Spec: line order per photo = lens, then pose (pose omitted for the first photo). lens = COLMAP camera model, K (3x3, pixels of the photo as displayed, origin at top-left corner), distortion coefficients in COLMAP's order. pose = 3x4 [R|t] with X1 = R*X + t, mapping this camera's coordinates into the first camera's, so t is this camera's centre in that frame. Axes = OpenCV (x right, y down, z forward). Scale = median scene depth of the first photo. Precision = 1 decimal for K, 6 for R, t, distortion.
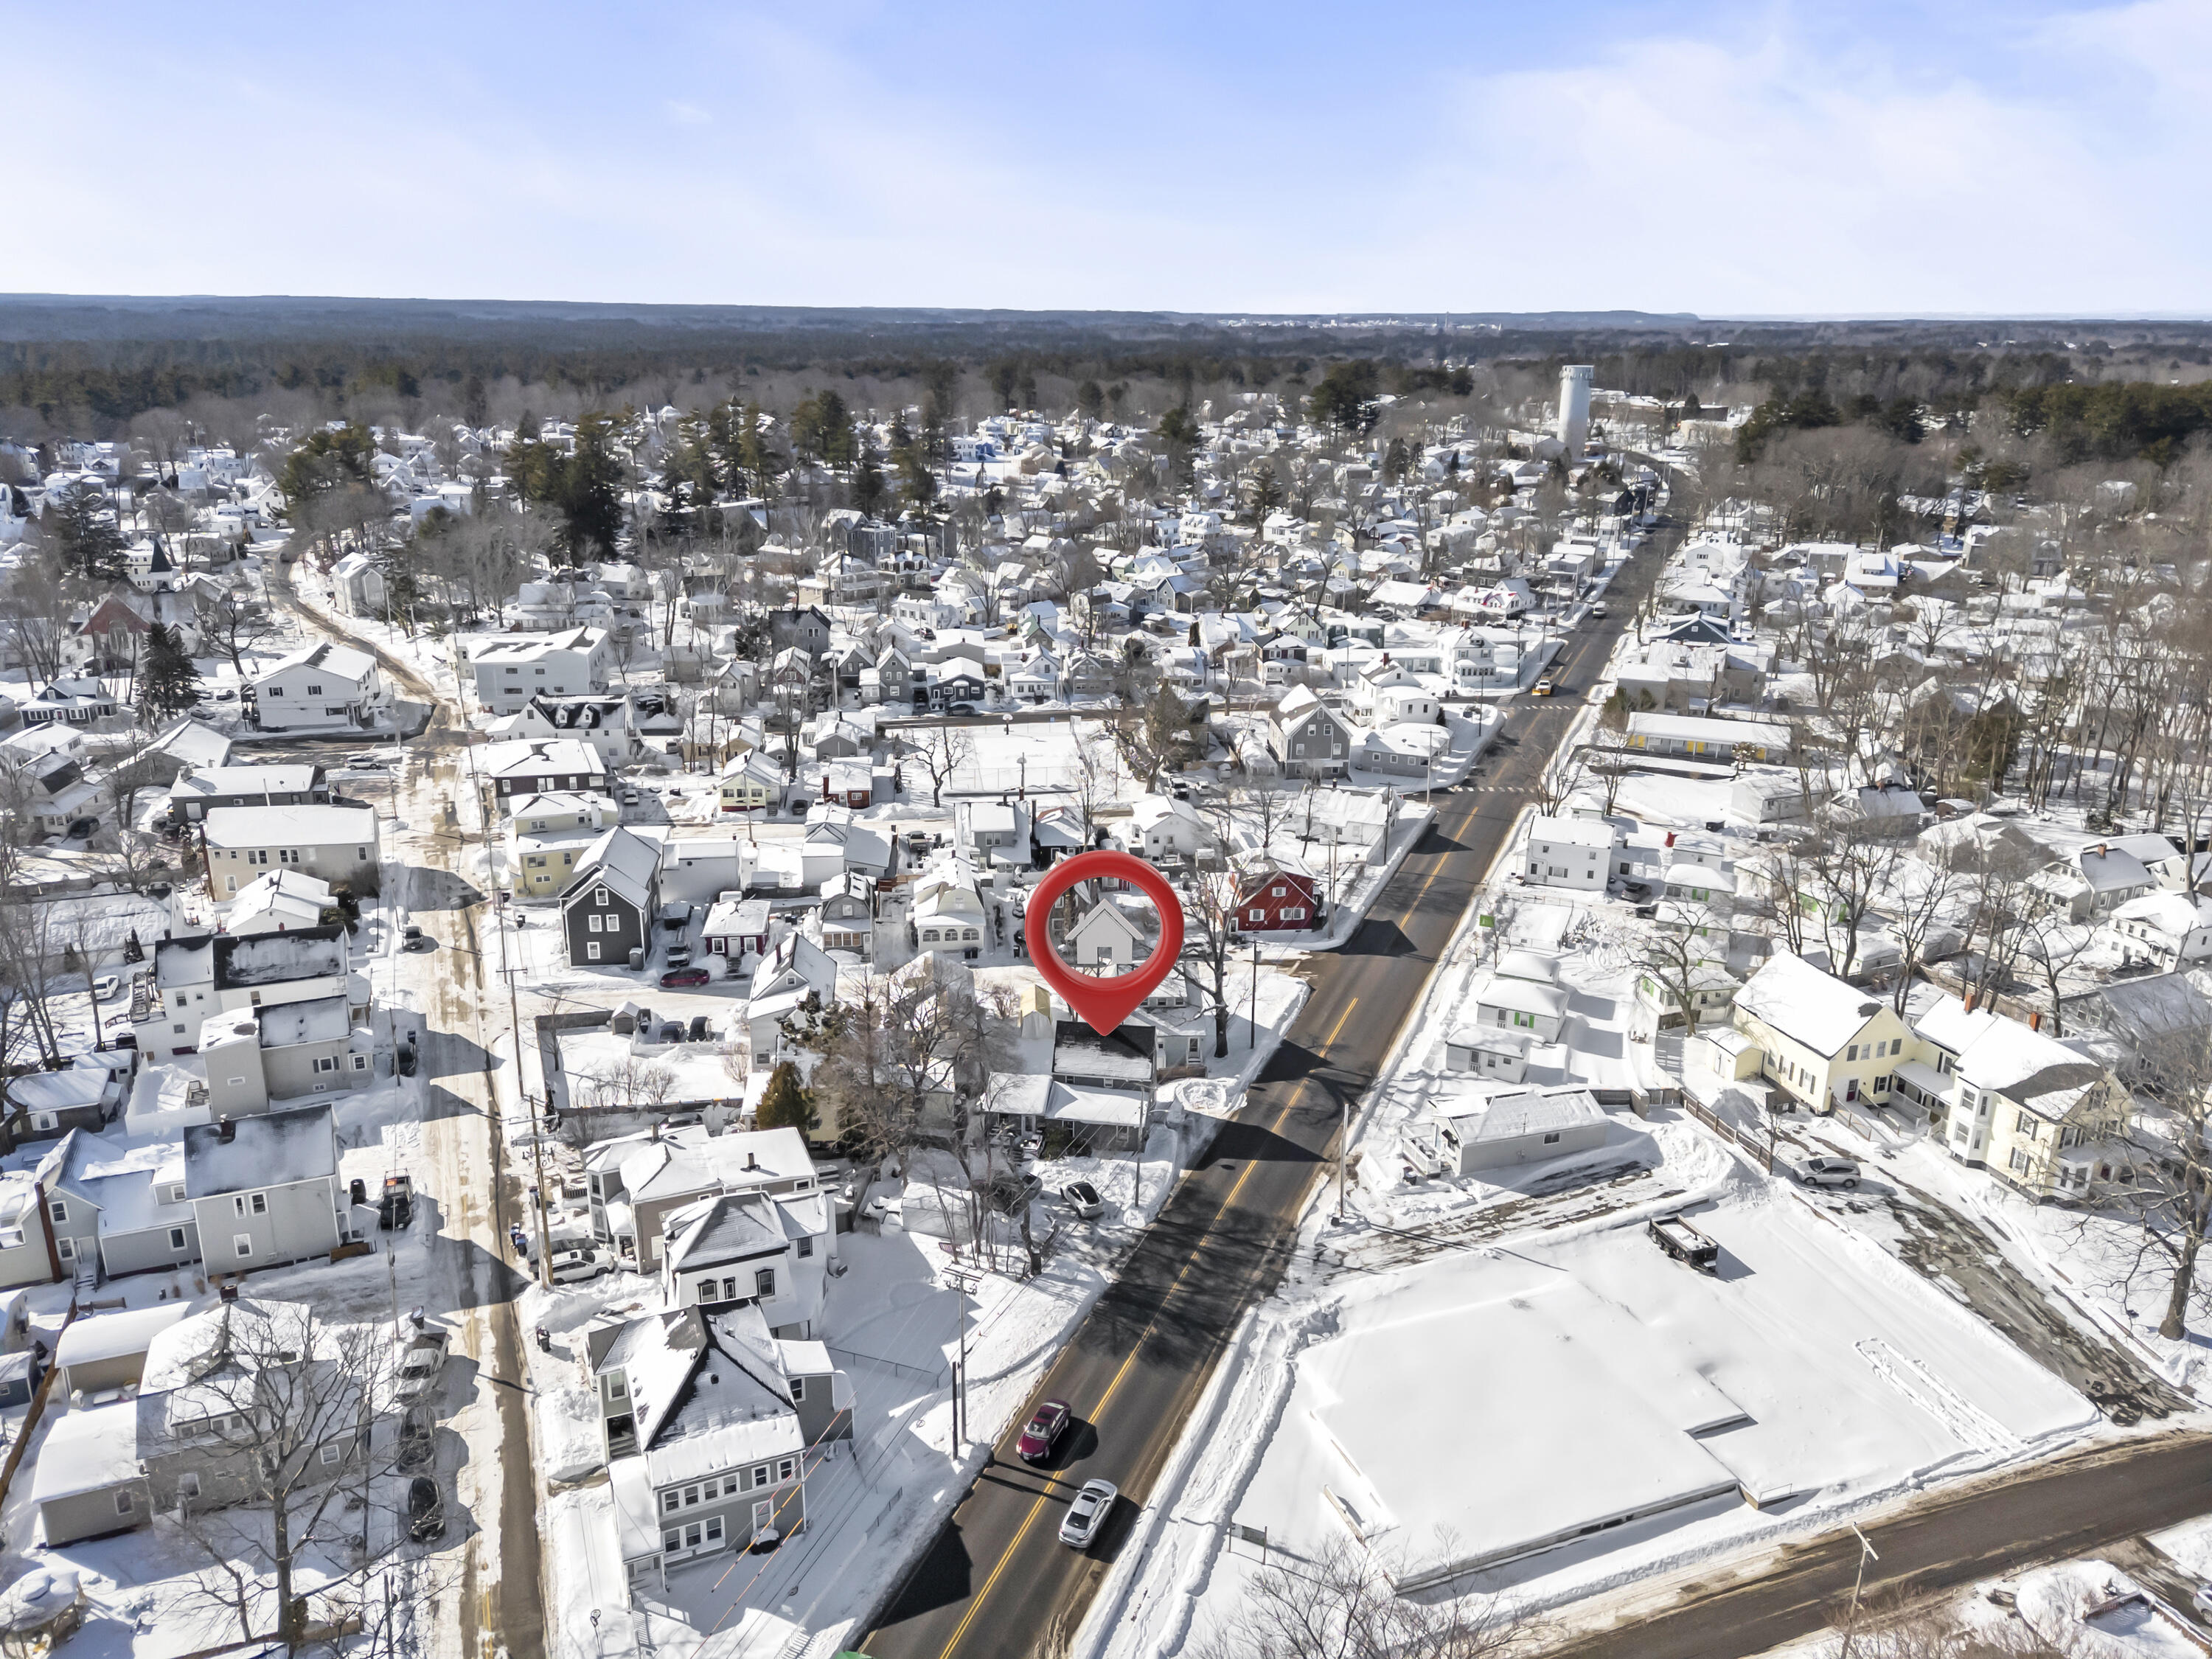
lens RADIAL K [[1611.1, 0, 1105.5], [0, 1611.1, 819.7], [0, 0, 1]] dist [0.085360, -0.072539]
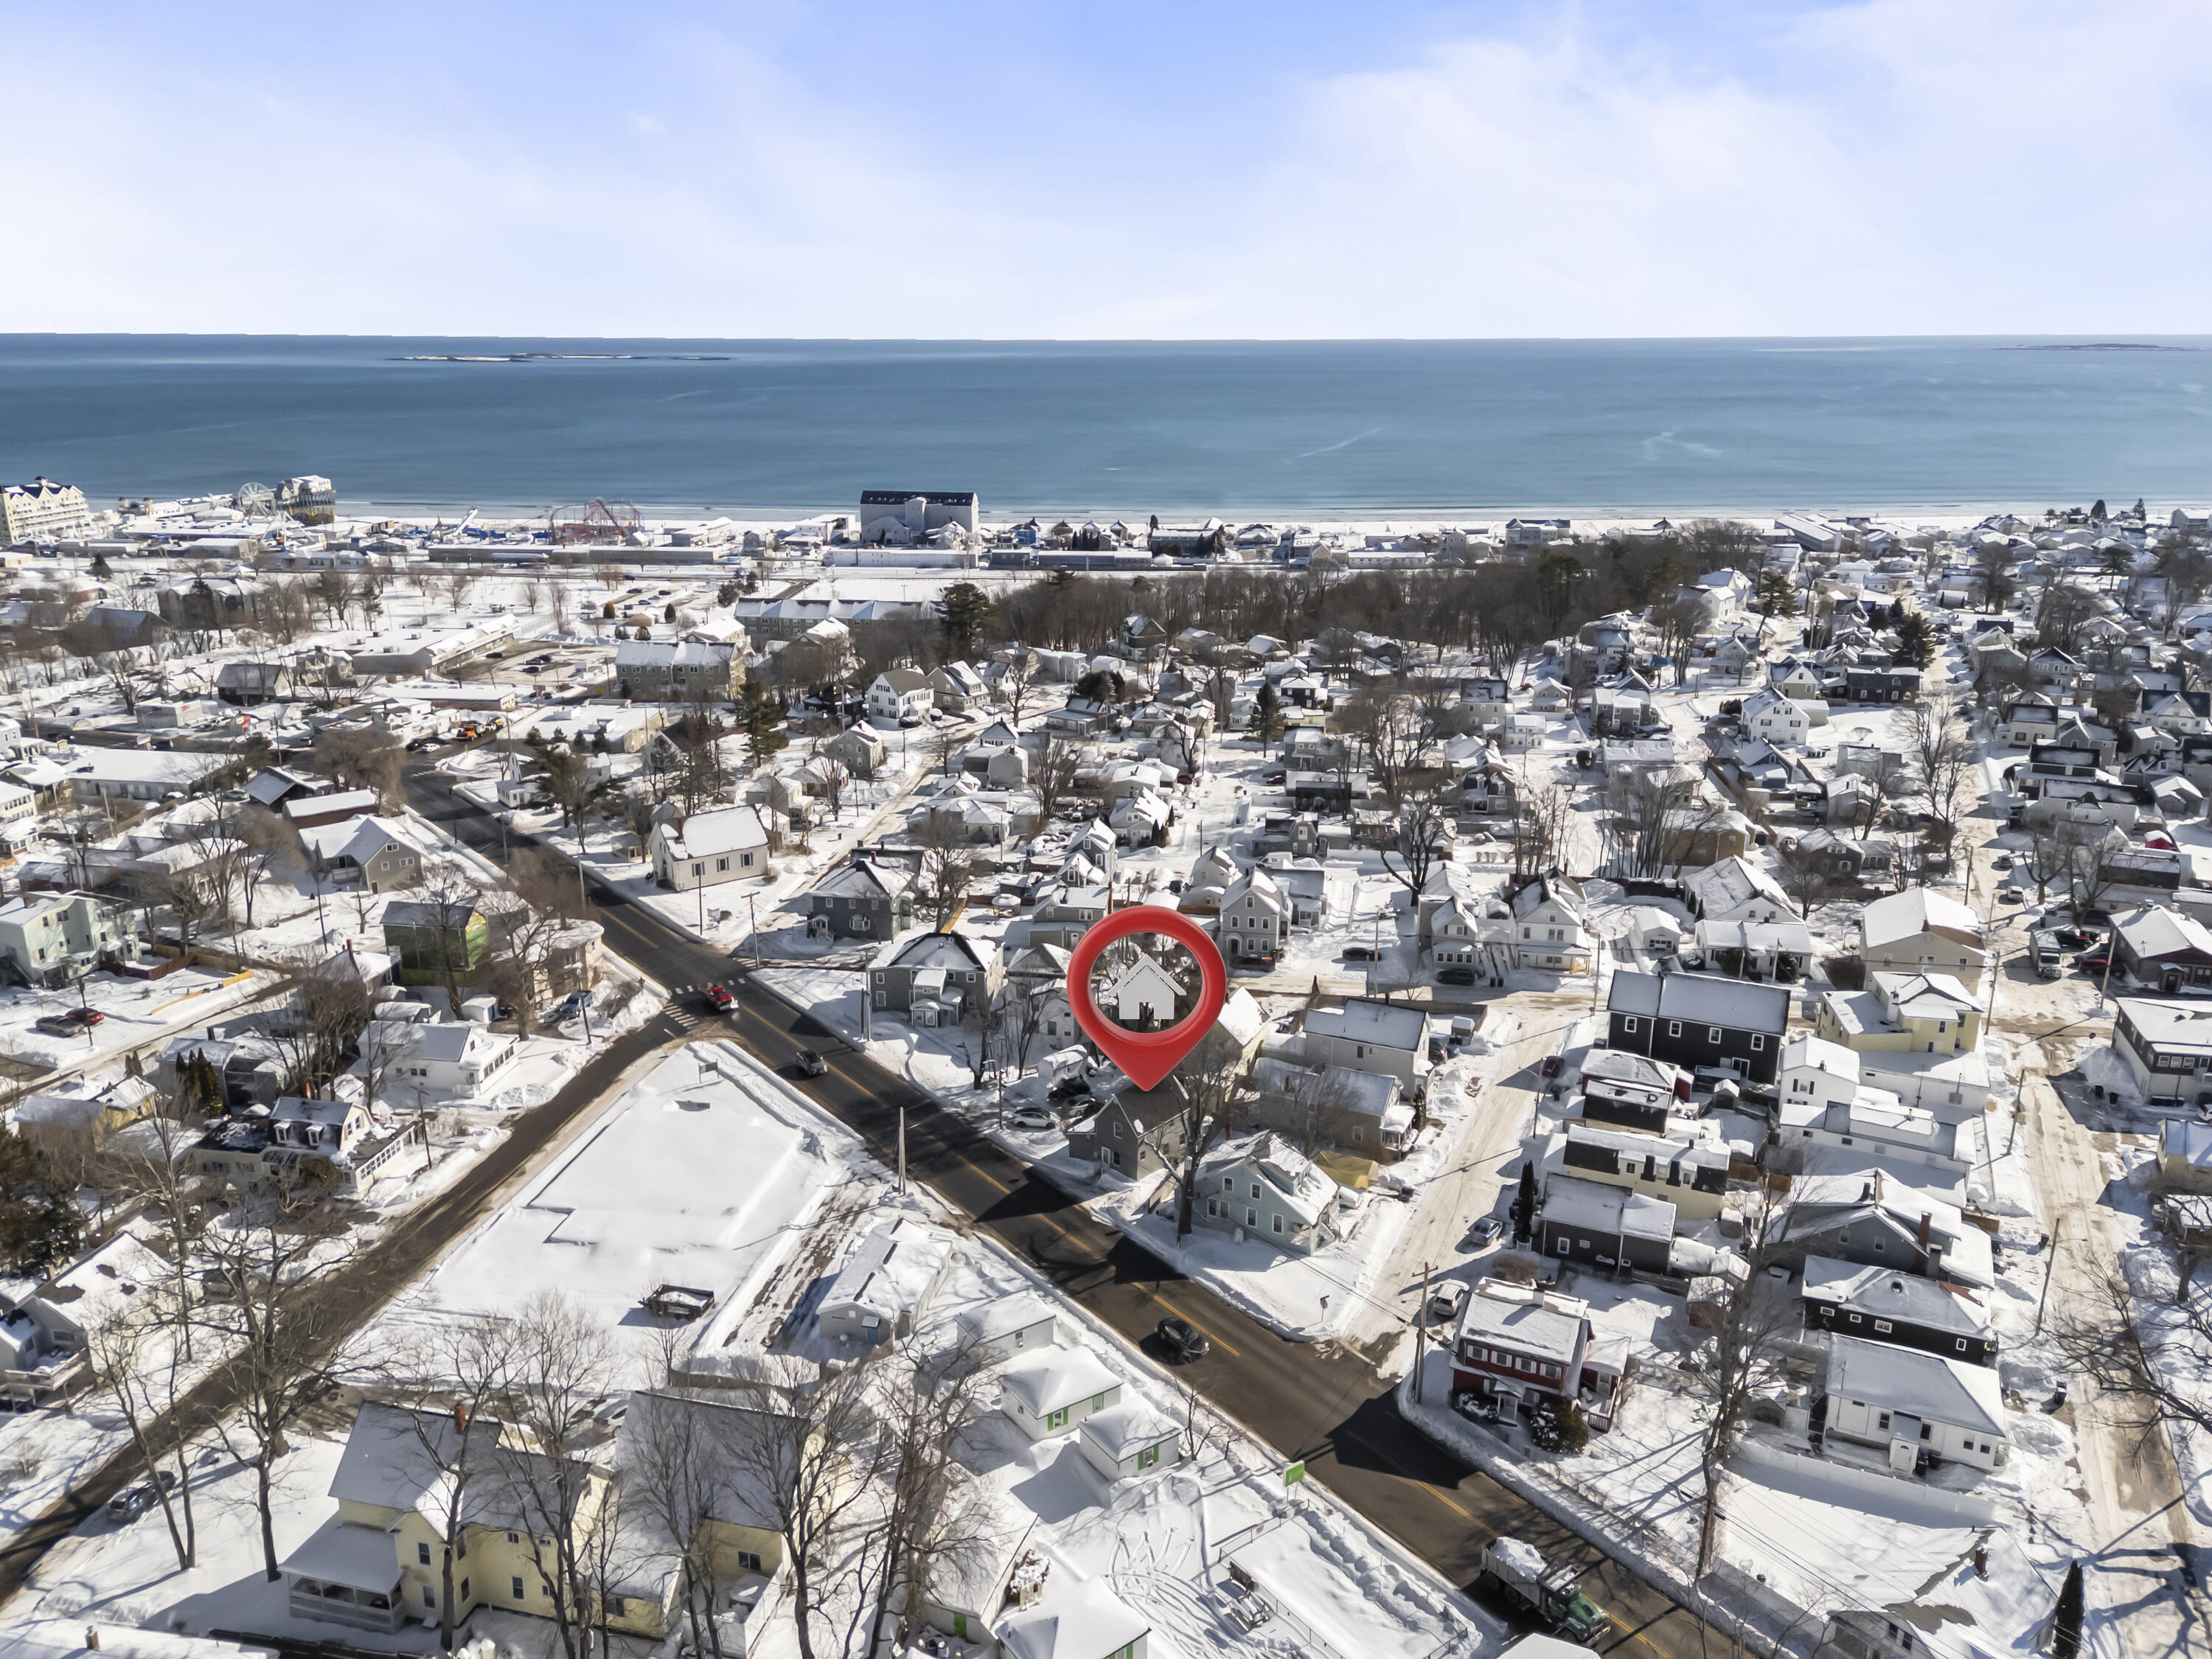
lens RADIAL K [[1638.6, 0, 1106.0], [0, 1638.6, 829.5], [0, 0, 1]] dist [0.087152, -0.076684]
pose [[-0.514384, 0.234858, -0.824773, 0.870863], [-0.264504, 0.871425, 0.413105, -0.470545], [0.815749, 0.430650, -0.386126, 1.255789]]
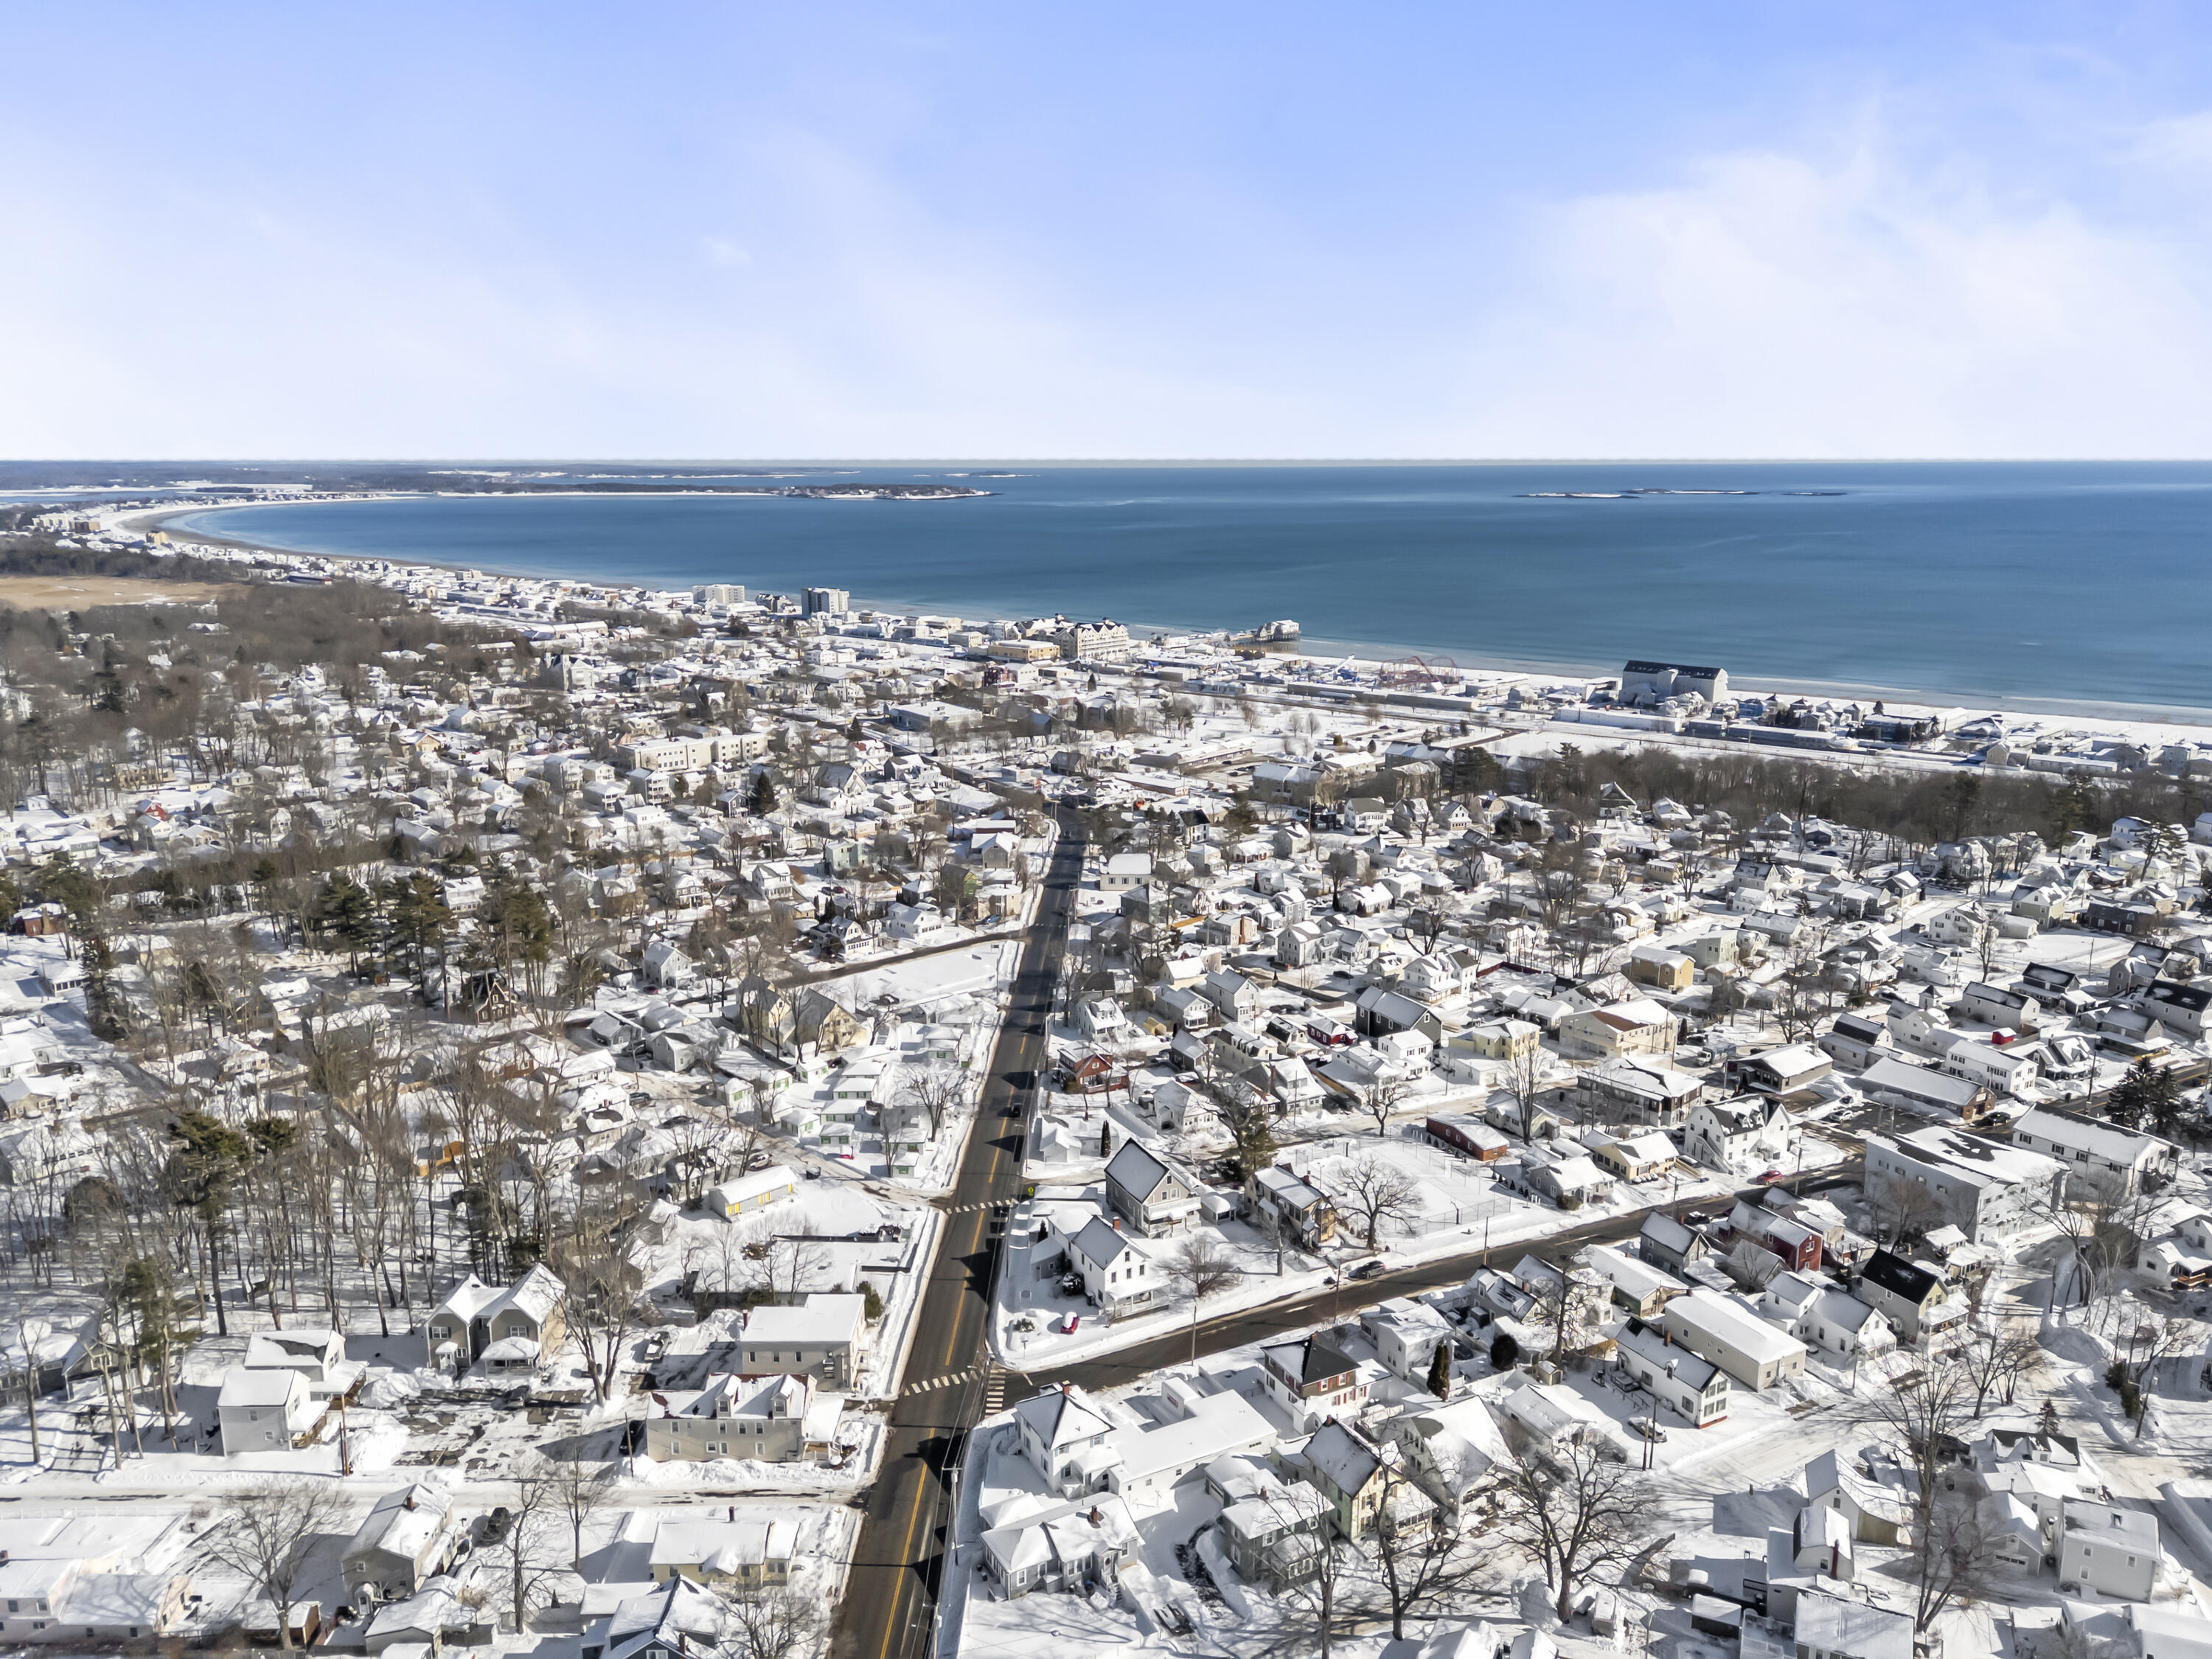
lens RADIAL K [[1638.6, 0, 1106.0], [0, 1638.6, 829.5], [0, 0, 1]] dist [0.087152, -0.076684]
pose [[-0.934298, 0.068730, -0.349806, 0.842772], [-0.116523, 0.868467, 0.481859, -1.278227], [0.336913, 0.490960, -0.803398, 2.834705]]
